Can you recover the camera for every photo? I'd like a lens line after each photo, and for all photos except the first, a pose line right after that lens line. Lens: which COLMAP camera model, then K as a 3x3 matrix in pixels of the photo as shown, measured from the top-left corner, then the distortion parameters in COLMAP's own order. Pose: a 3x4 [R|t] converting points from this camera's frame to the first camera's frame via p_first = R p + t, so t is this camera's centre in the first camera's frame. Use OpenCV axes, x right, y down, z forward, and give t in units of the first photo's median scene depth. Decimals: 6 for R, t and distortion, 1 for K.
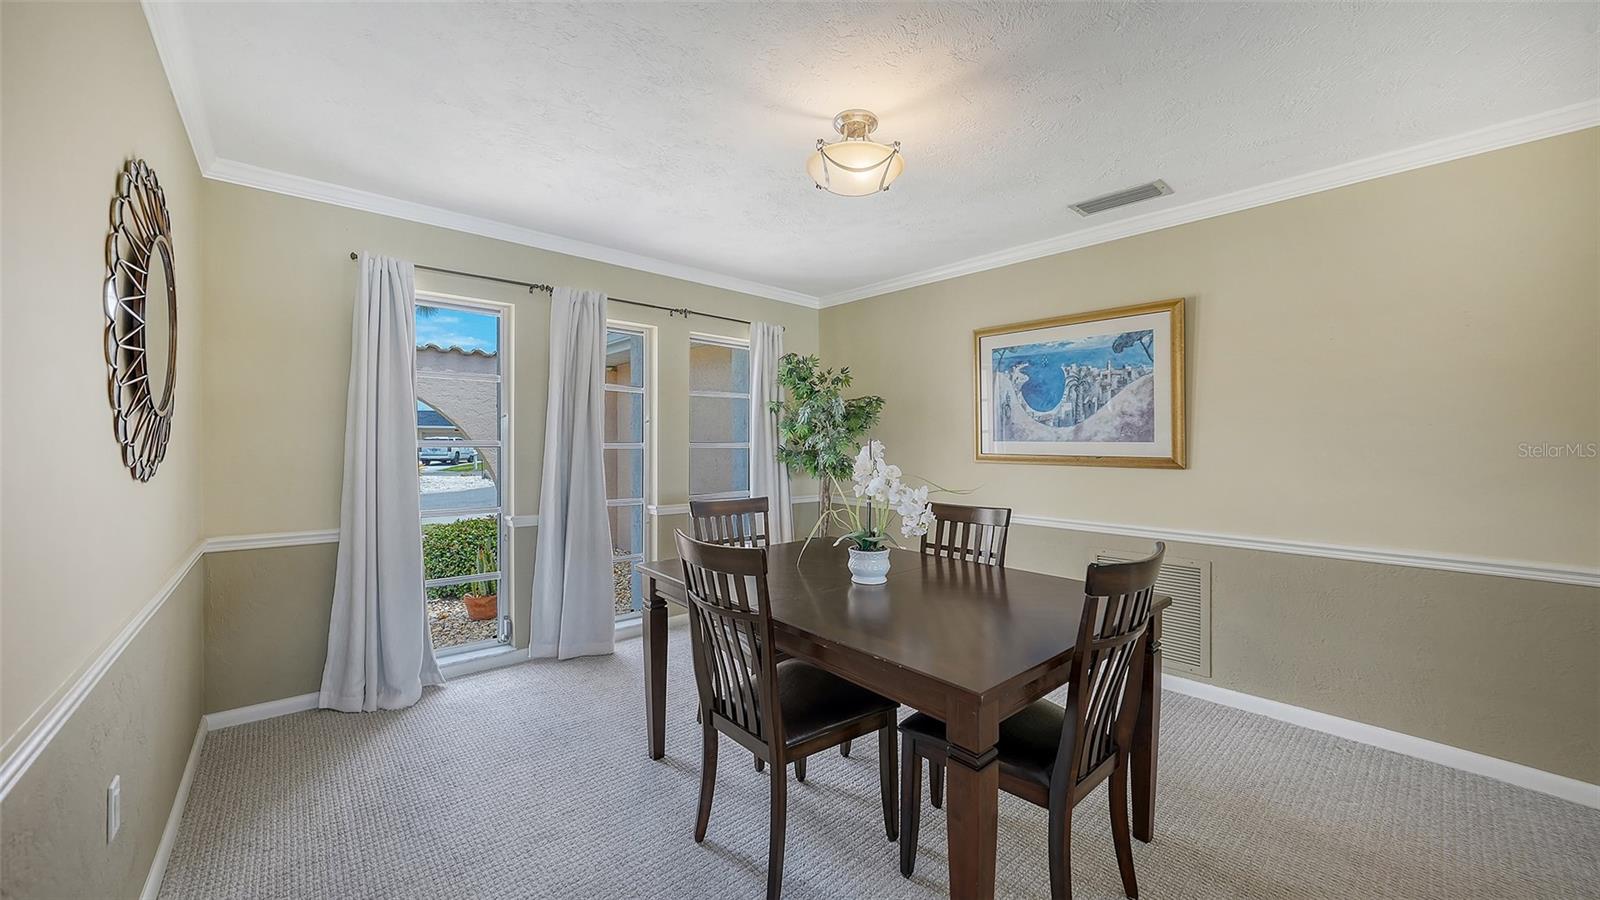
lens RADIAL K [[601.3, 0, 799.9], [0, 601.3, 443.2], [0, 0, 1]] dist [-0.005175, 0.000541]
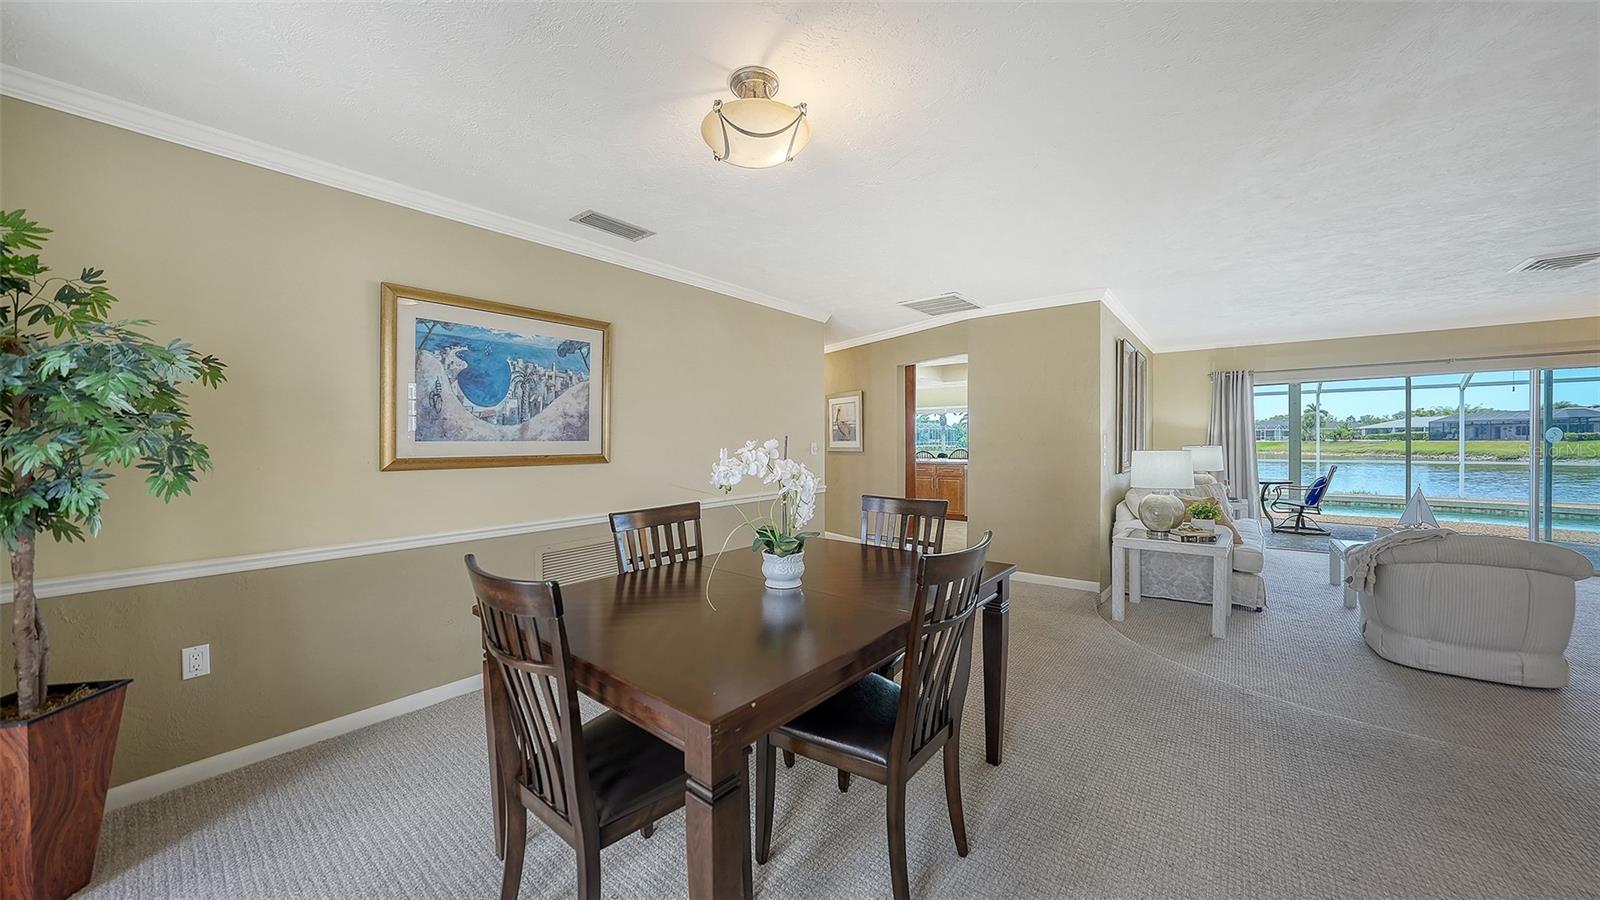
lens RADIAL K [[559.6, 0, 799.7], [0, 559.6, 441.3], [0, 0, 1]] dist [-0.000560, -0.000271]
pose [[-0.164005, -0.001057, 0.986459, -0.490679], [0.011545, 0.999929, 0.002991, 0.000315], [-0.986392, 0.011879, -0.163982, 0.716585]]
